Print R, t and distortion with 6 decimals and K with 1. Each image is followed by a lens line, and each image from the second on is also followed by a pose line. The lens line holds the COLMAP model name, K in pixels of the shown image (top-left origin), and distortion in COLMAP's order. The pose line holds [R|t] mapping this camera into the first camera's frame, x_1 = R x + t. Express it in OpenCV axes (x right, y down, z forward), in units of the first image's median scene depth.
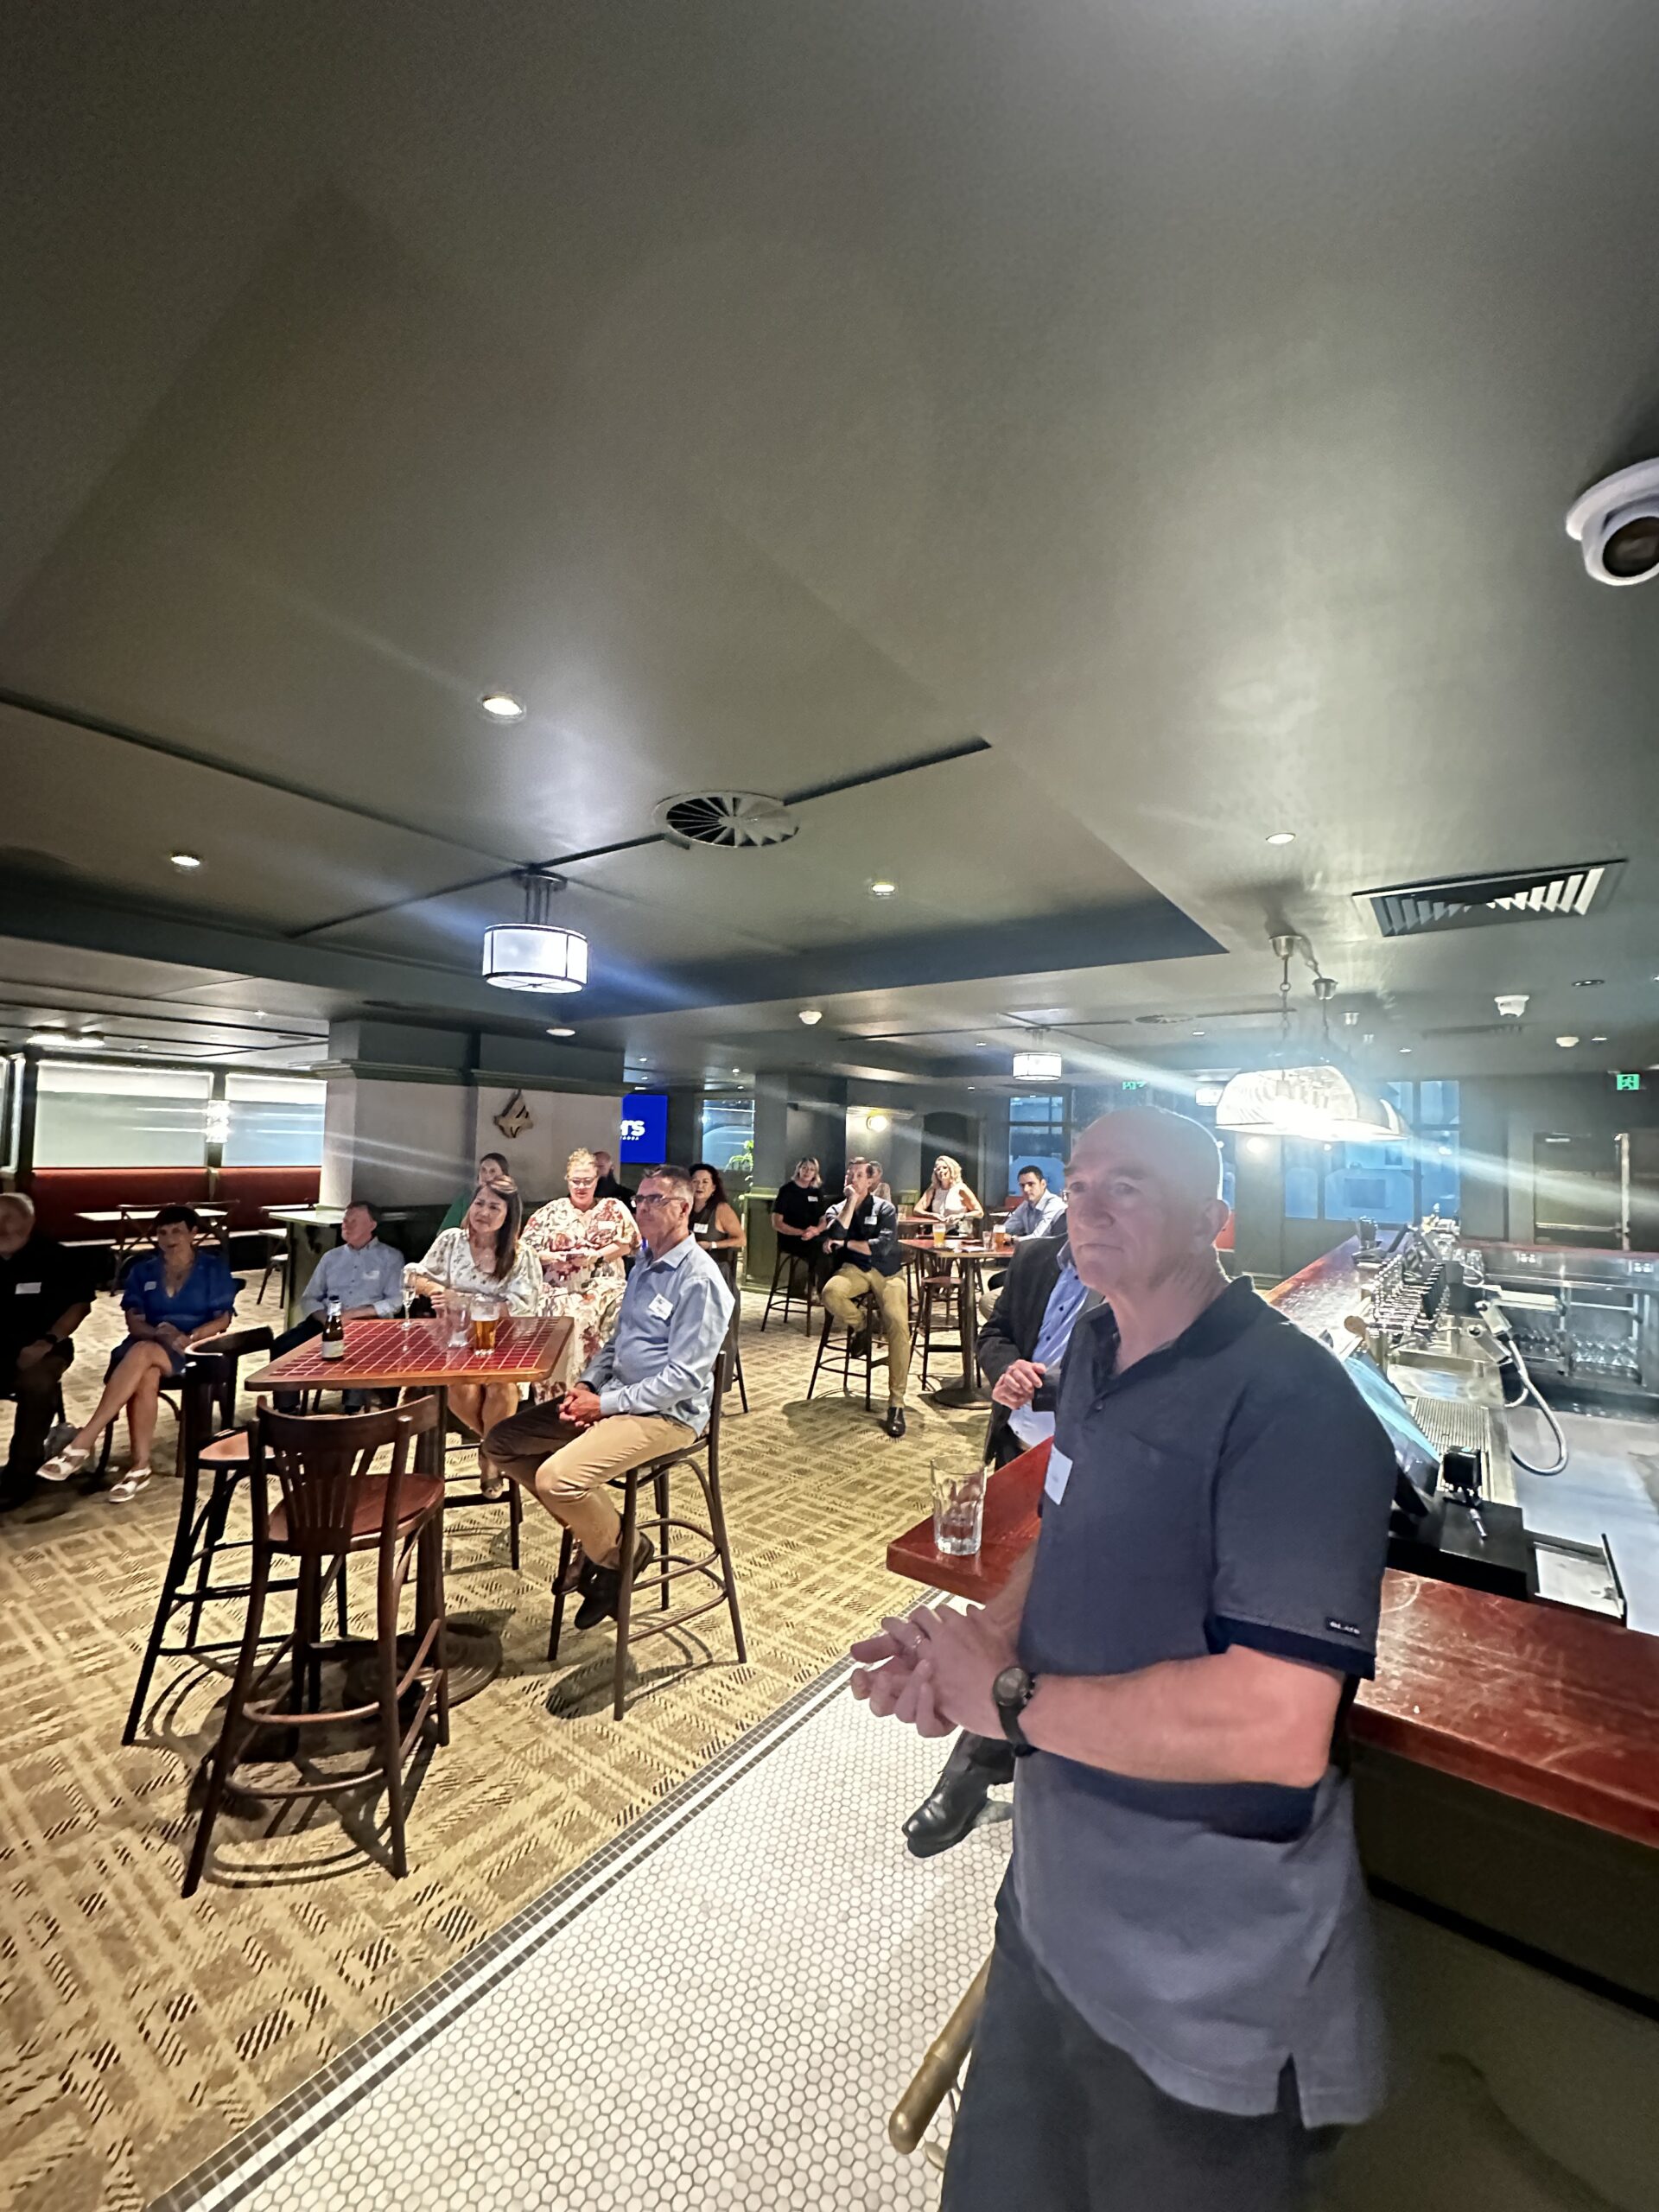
lens RADIAL K [[892.5, 0, 829.5], [0, 892.5, 1106.0], [0, 0, 1]] dist [-0.000115, 0.000005]
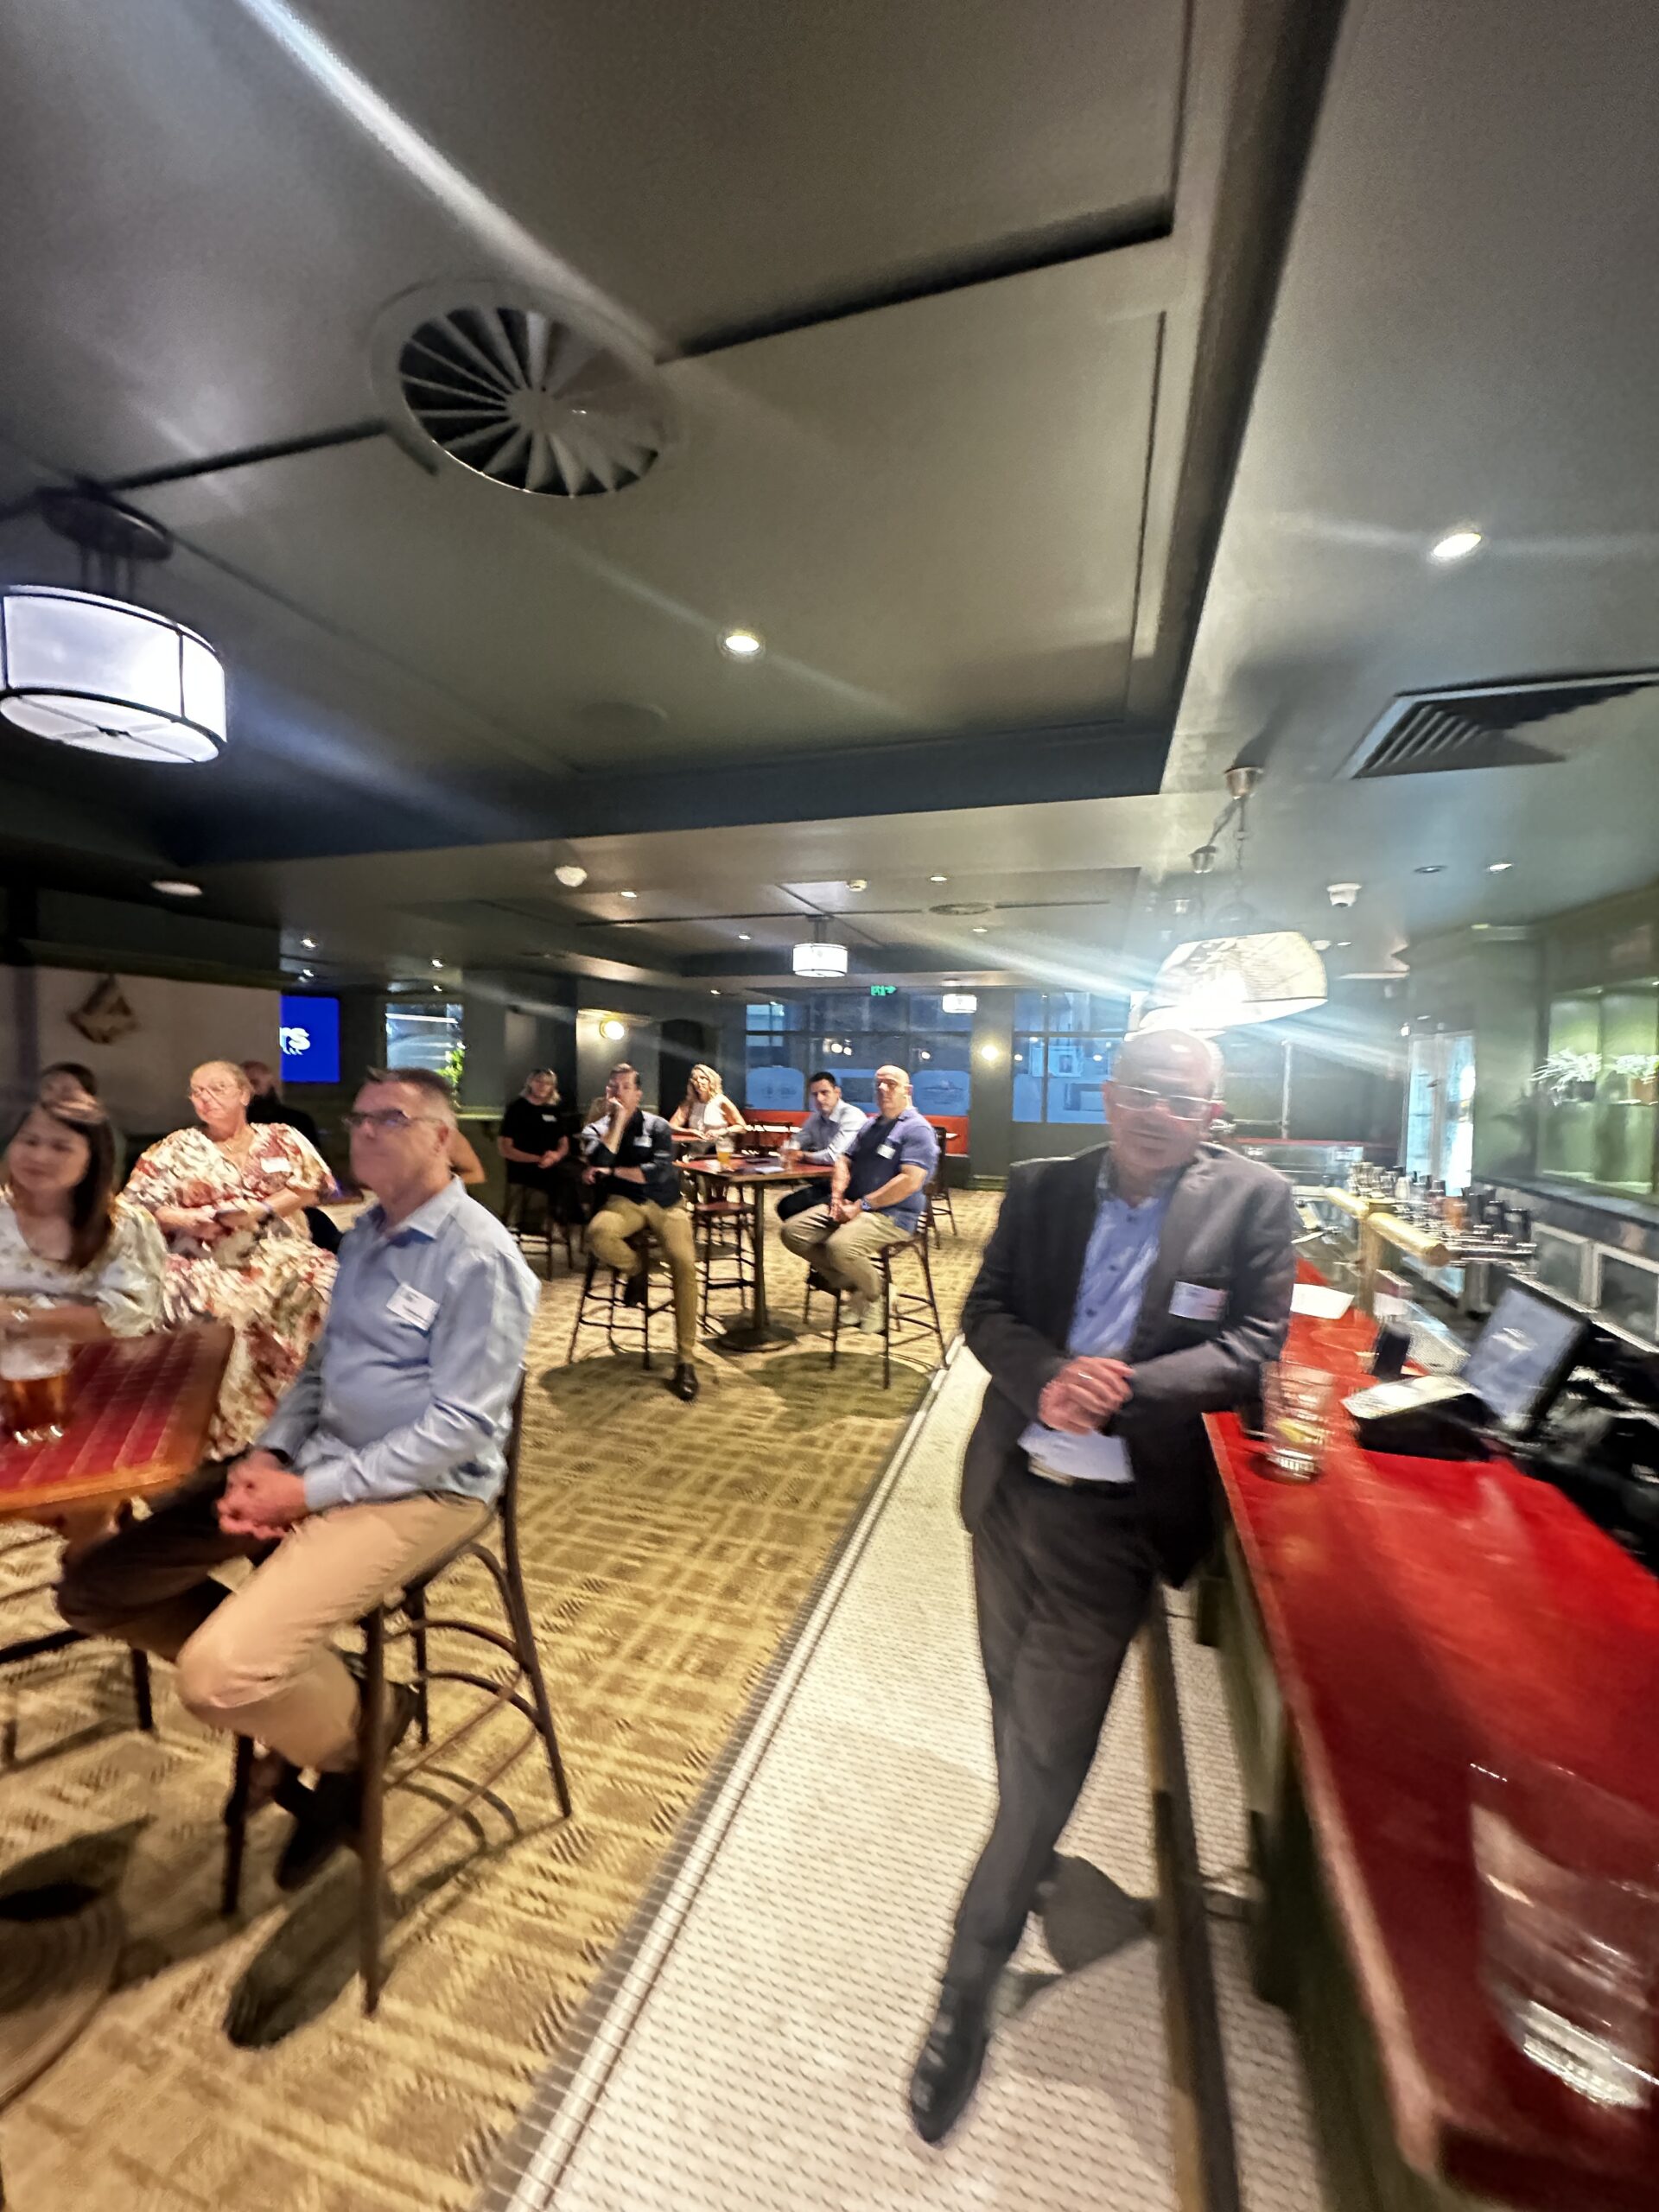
lens RADIAL K [[884.8, 0, 829.5], [0, 884.8, 1106.0], [0, 0, 1]] dist [-0.000921, 0.000633]
pose [[0.944097, -0.027527, 0.328516, -0.083091], [-0.003598, 0.995588, 0.093763, 0.028020], [-0.329647, -0.089704, 0.939833, 0.267730]]
